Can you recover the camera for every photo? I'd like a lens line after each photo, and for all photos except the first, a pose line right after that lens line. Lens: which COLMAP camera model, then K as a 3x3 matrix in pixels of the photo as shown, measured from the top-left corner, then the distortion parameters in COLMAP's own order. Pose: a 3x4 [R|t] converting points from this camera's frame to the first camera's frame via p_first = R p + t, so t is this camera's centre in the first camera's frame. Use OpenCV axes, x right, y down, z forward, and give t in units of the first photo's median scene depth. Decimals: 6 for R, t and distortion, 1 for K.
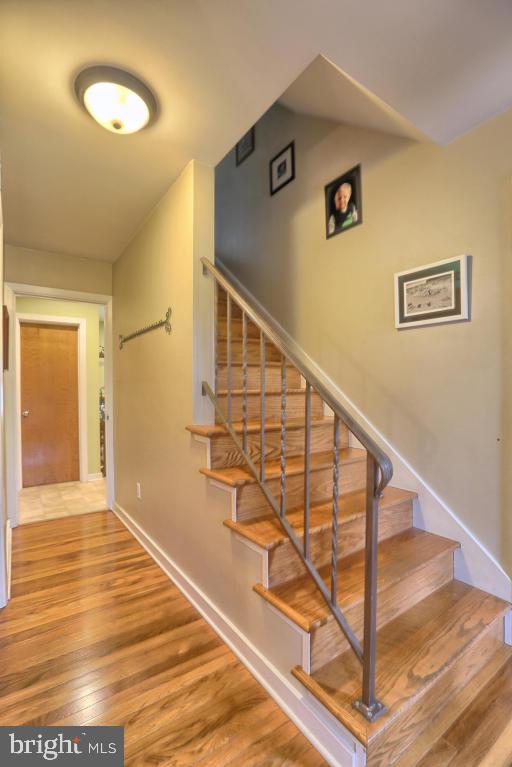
lens RADIAL K [[348.1, 0, 256.0], [0, 348.1, 386.4], [0, 0, 1]] dist [-0.025824, 0.002251]
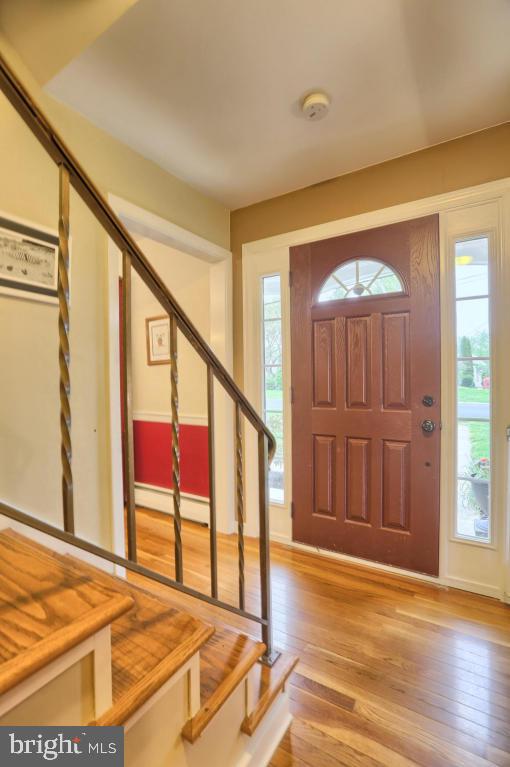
lens RADIAL K [[348.1, 0, 252.5], [0, 348.1, 382.6], [0, 0, 1]] dist [-0.025824, 0.002251]
pose [[-0.368423, 0.002613, 0.929655, -0.400221], [-0.003306, 0.999986, -0.004121, 0.010973], [-0.929652, -0.004592, -0.368409, 0.811111]]
